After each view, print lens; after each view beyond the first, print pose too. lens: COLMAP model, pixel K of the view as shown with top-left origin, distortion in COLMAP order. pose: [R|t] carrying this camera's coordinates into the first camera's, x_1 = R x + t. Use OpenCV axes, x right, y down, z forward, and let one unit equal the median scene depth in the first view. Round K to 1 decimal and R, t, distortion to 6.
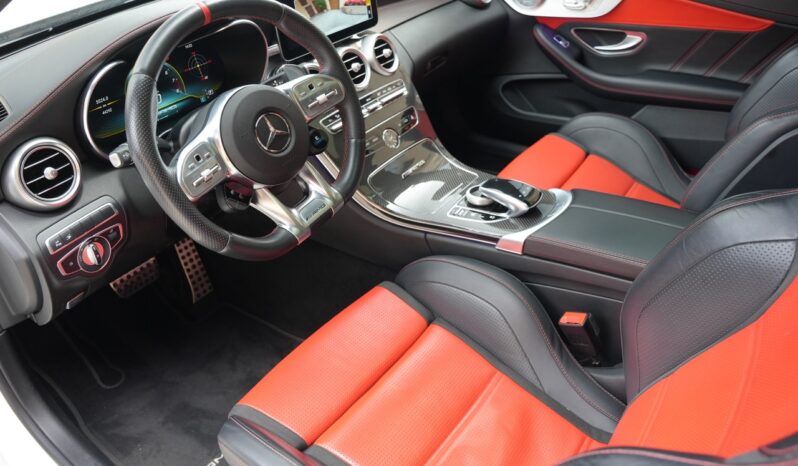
lens RADIAL K [[652.0, 0, 399.0], [0, 652.0, 233.0], [0, 0, 1]] dist [-0.085299, 0.000700]
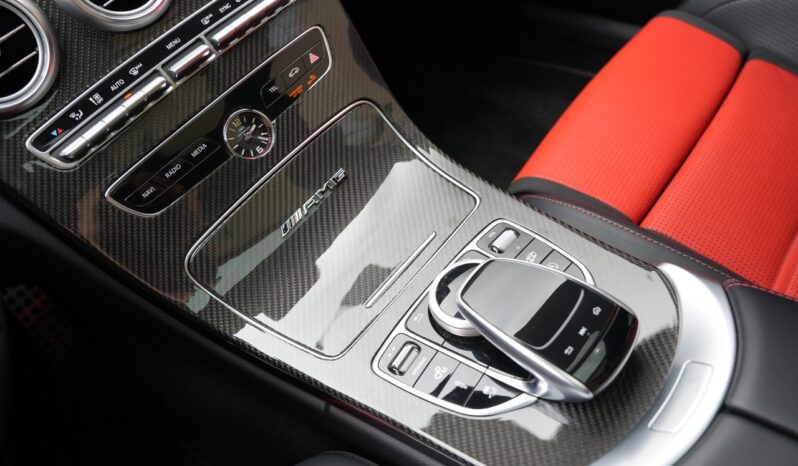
lens RADIAL K [[652.0, 0, 399.0], [0, 652.0, 233.0], [0, 0, 1]] dist [-0.085299, 0.000700]
pose [[0.986762, -0.029013, -0.159560, 0.141140], [0.077452, 0.948721, 0.306478, -0.202375], [0.142486, -0.314779, 0.938409, 0.618219]]
